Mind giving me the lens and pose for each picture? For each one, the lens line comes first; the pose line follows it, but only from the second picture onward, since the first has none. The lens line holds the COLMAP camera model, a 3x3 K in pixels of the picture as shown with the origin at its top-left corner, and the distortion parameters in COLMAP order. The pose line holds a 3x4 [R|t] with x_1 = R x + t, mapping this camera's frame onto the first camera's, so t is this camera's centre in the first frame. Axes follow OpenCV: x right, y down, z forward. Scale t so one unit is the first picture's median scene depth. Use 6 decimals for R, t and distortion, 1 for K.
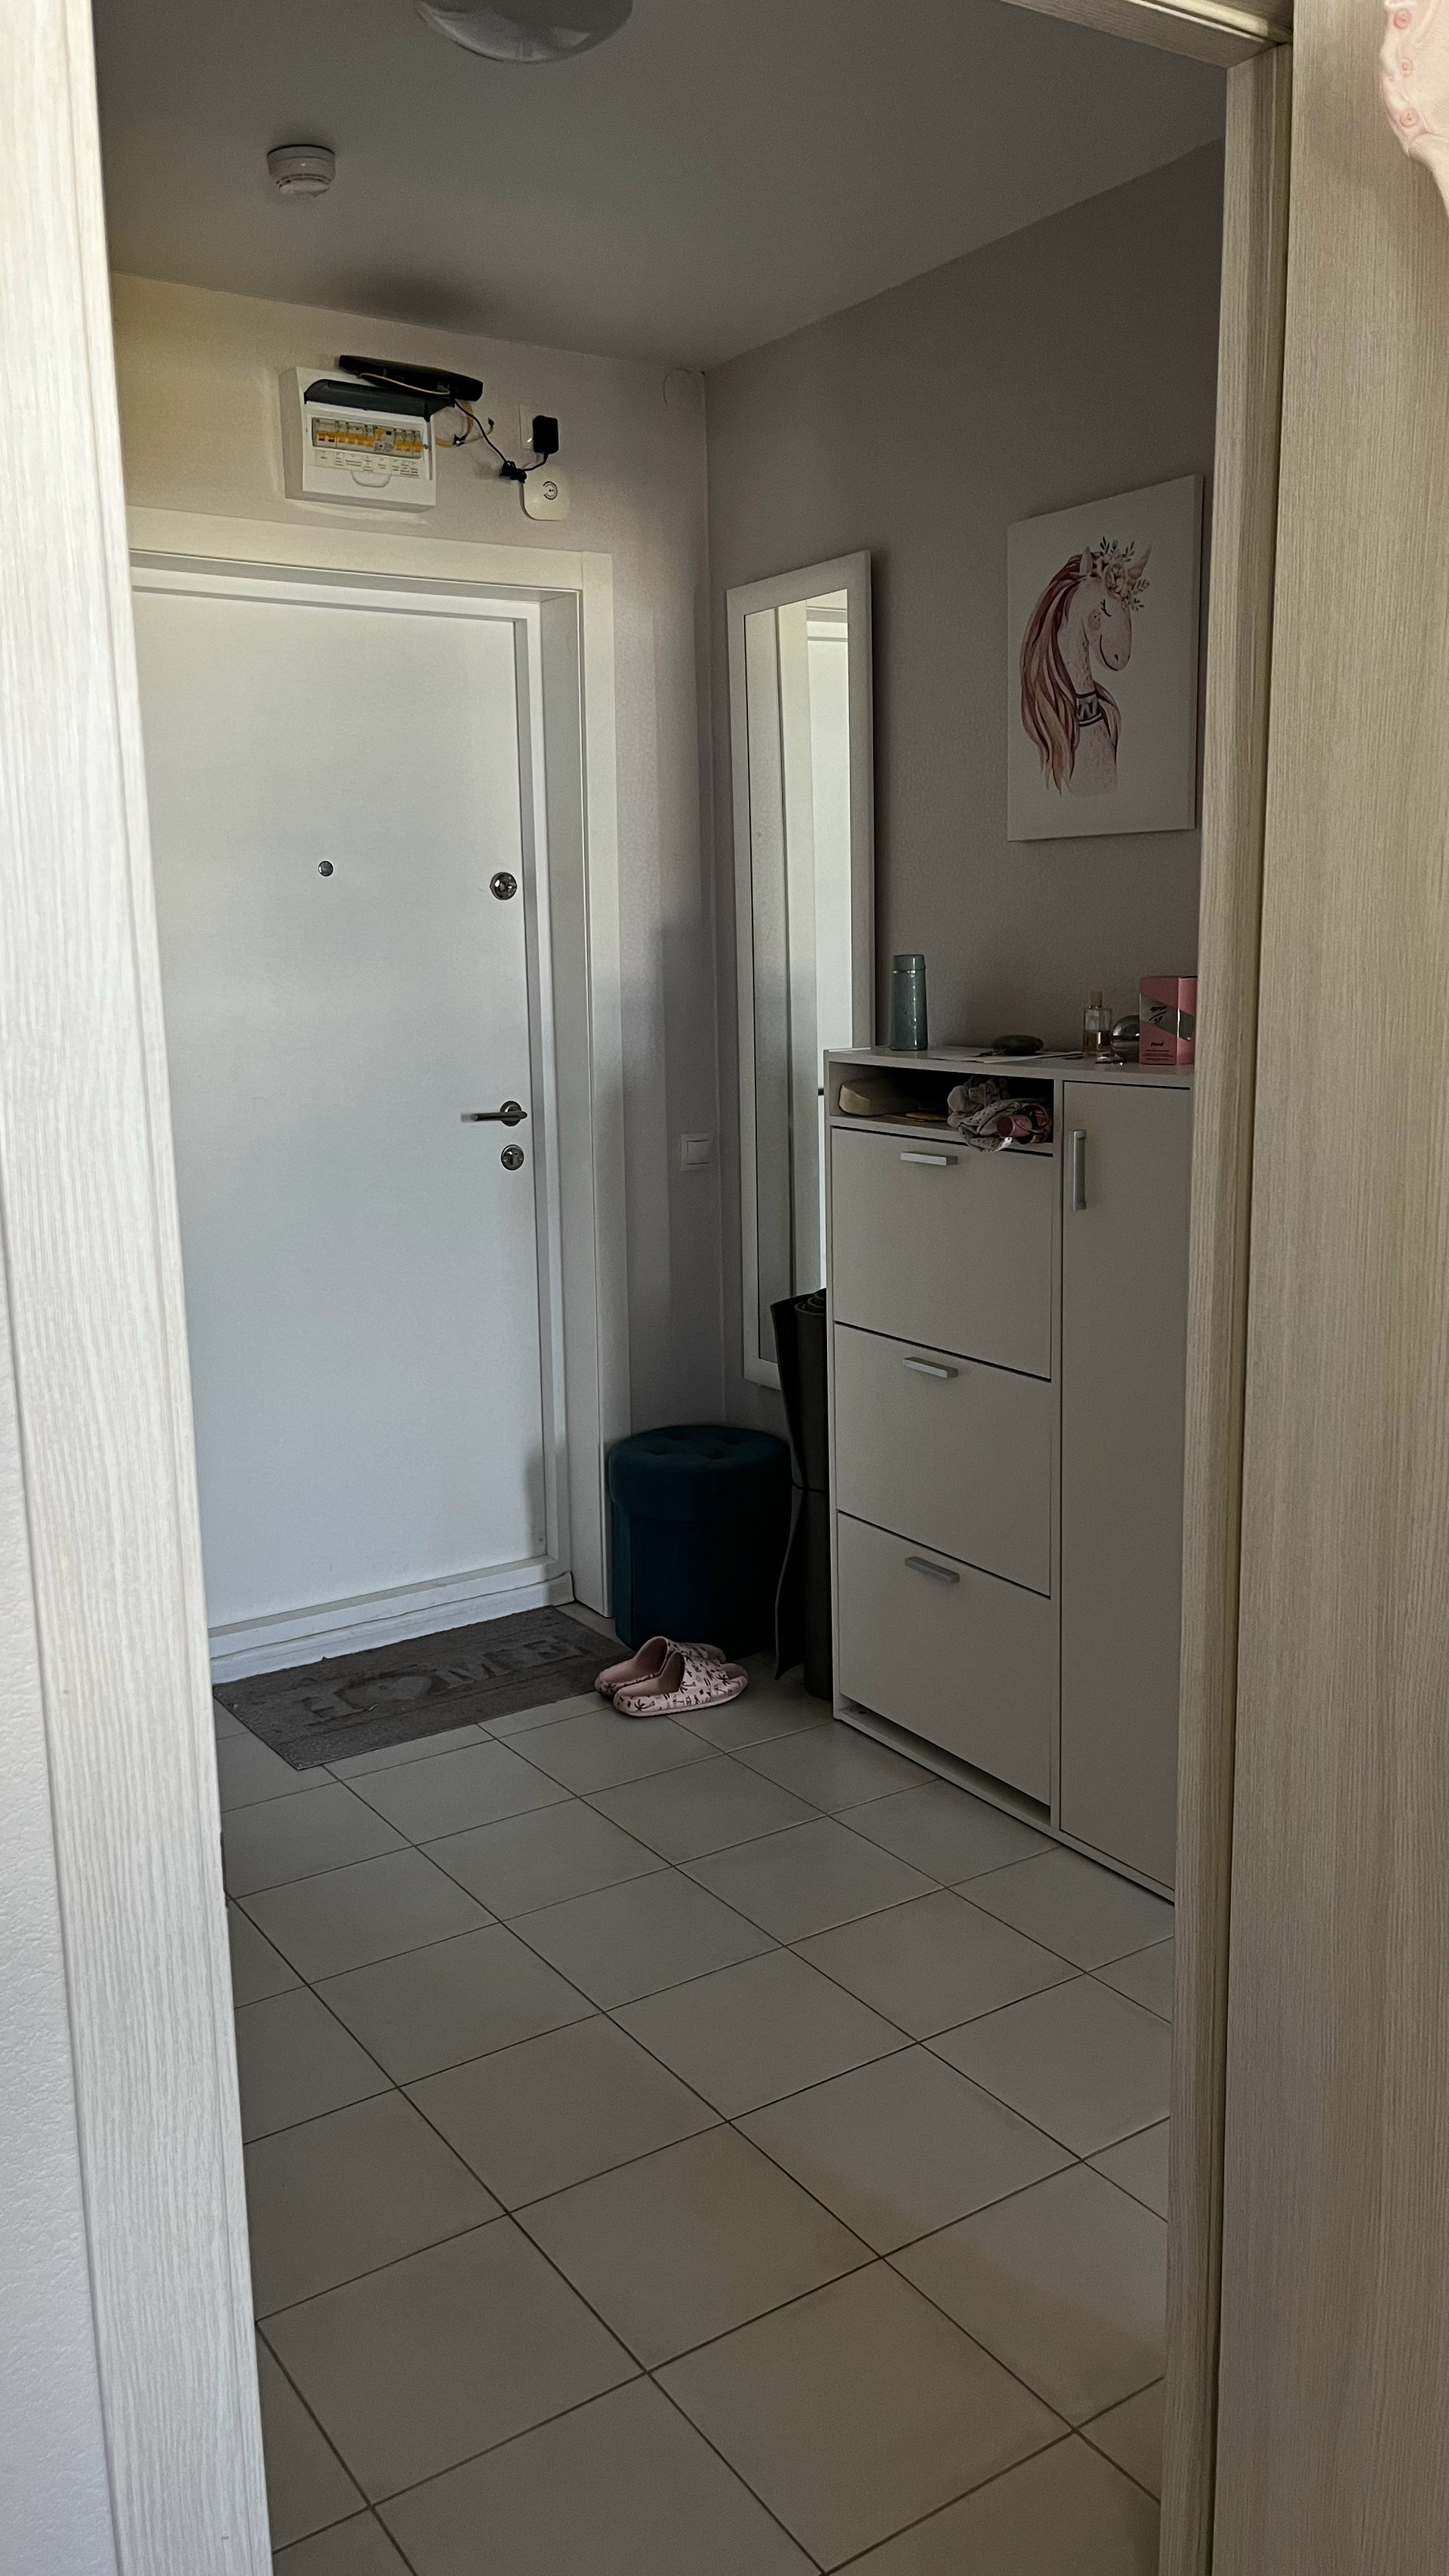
lens RADIAL K [[1953.7, 0, 738.7], [0, 1953.7, 1280.9], [0, 0, 1]] dist [0.059526, -0.067387]
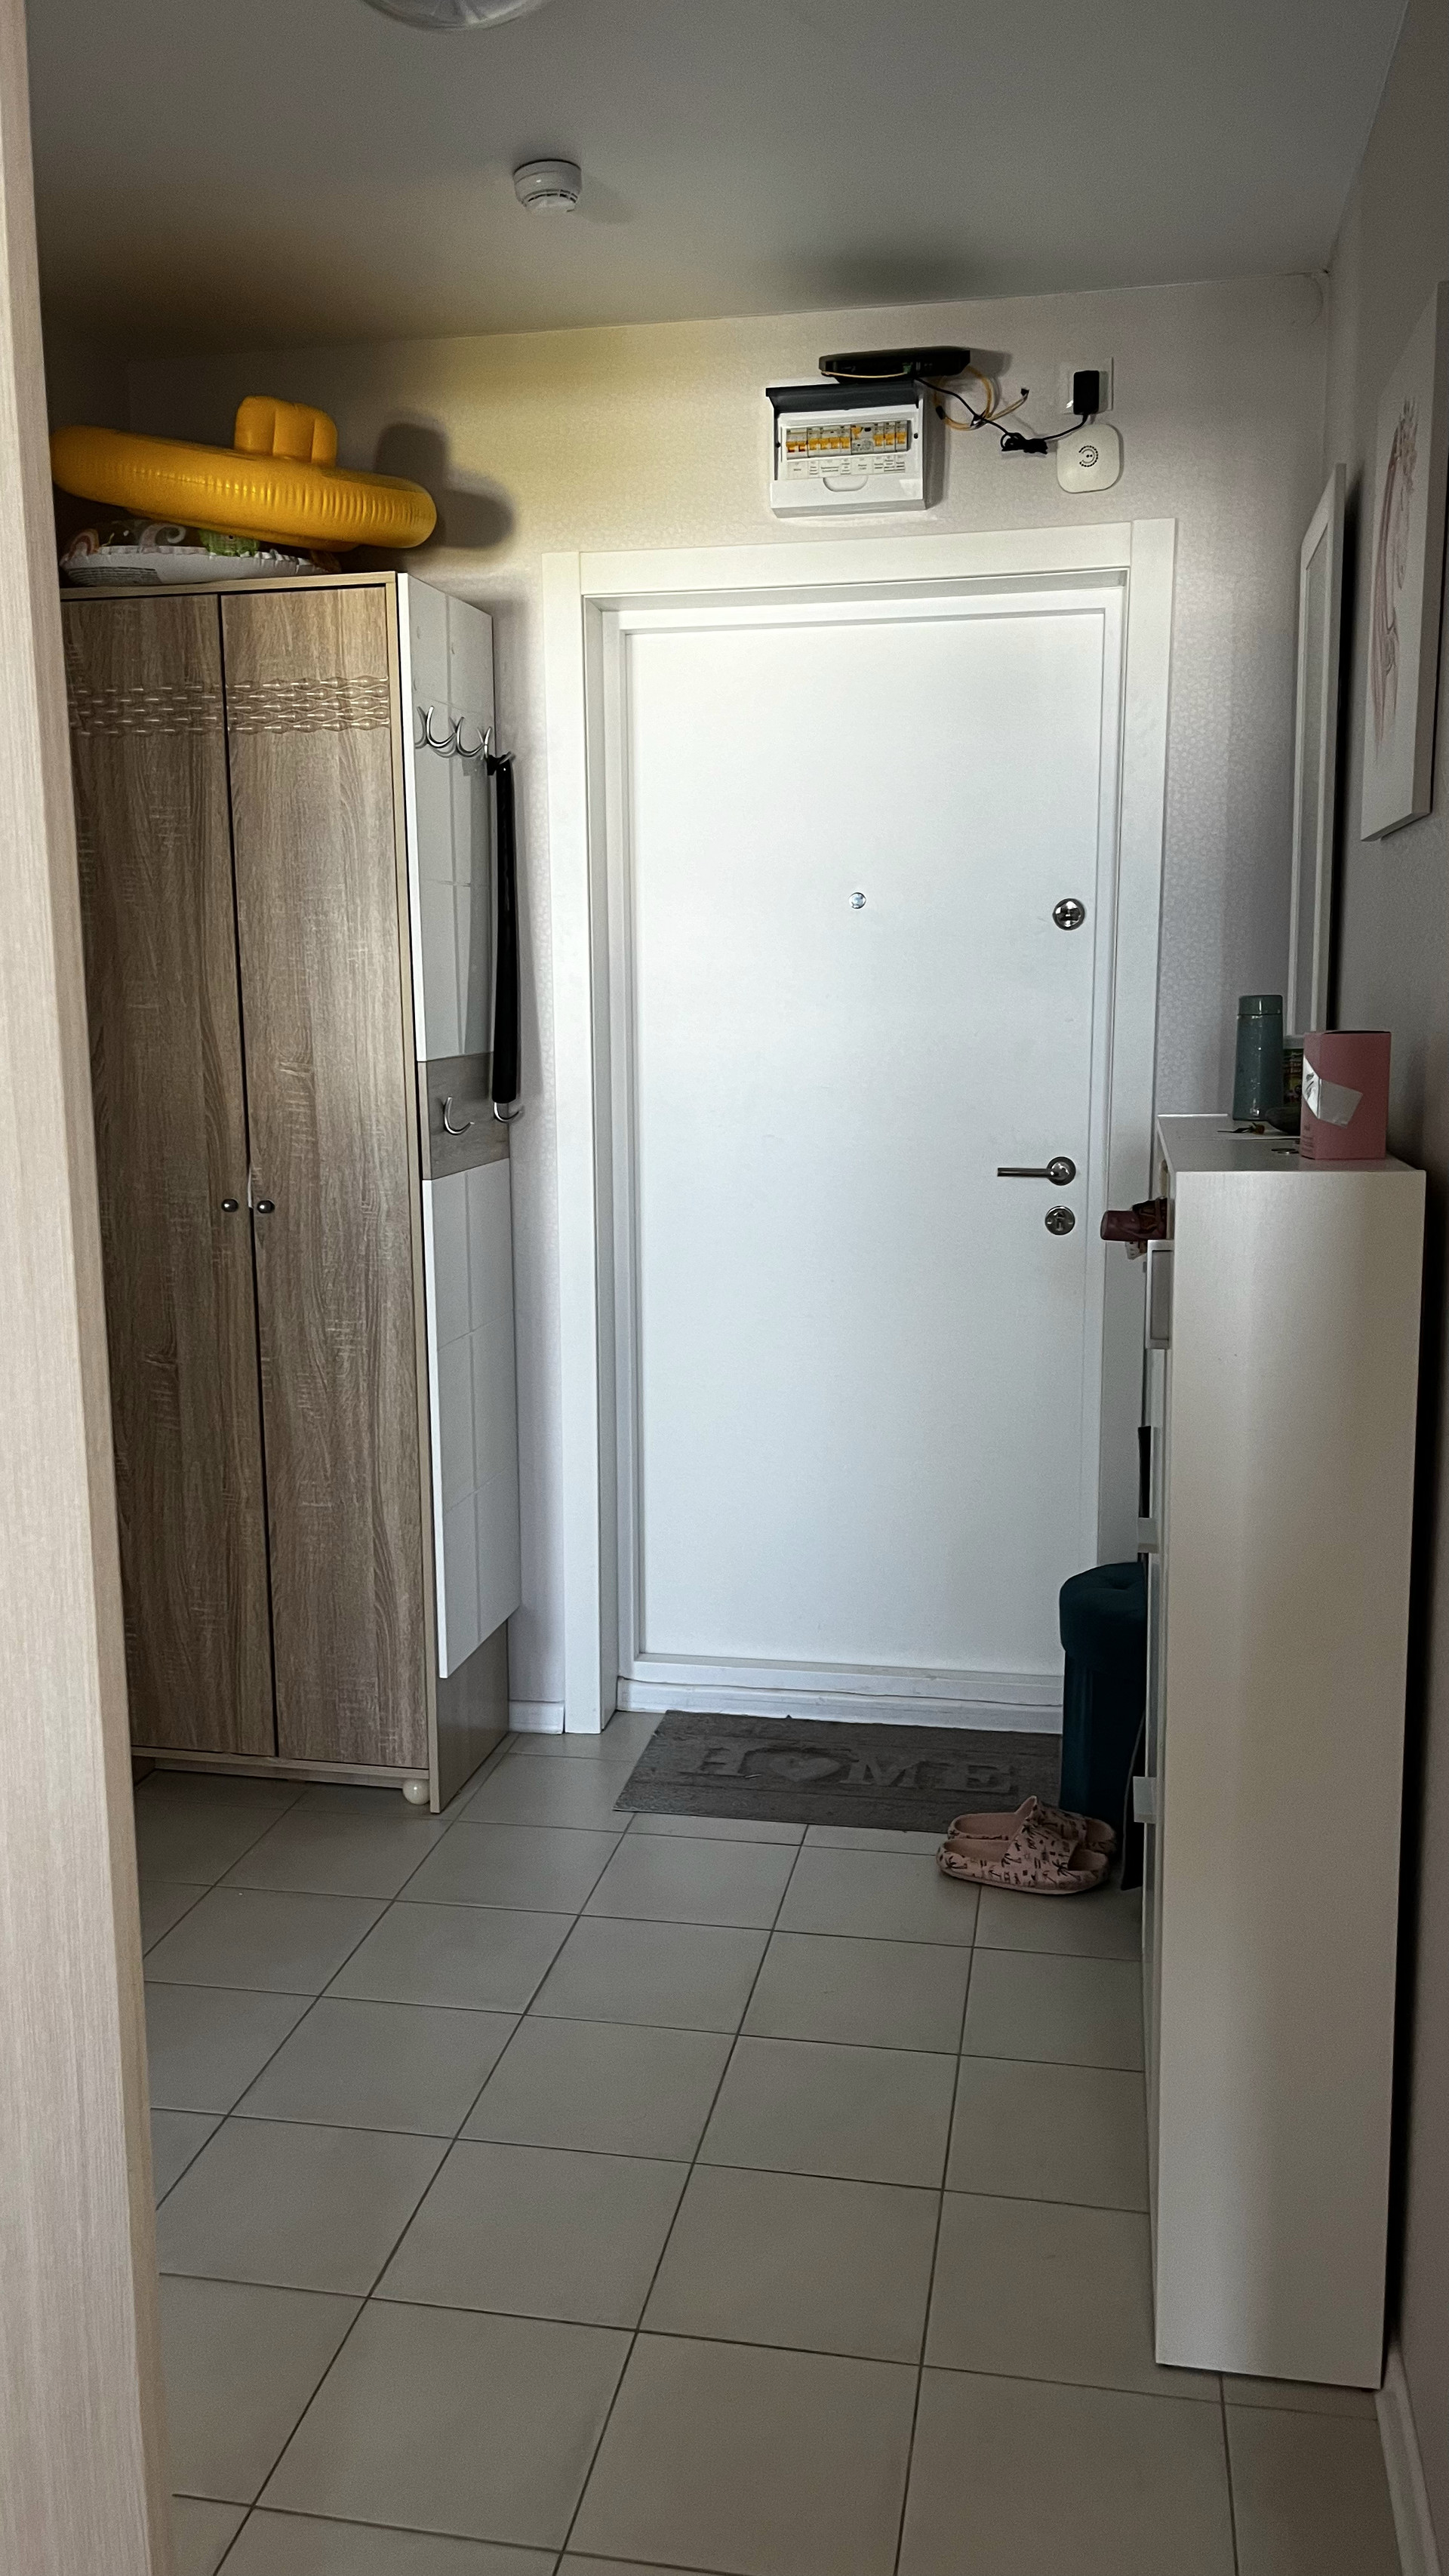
lens RADIAL K [[1953.7, 0, 729.7], [0, 1953.7, 1293.7], [0, 0, 1]] dist [0.059526, -0.067387]
pose [[0.708402, 0.118660, -0.695763, 0.440590], [-0.128968, 0.990932, 0.037690, -0.049481], [0.693927, 0.063031, 0.717281, 0.293872]]
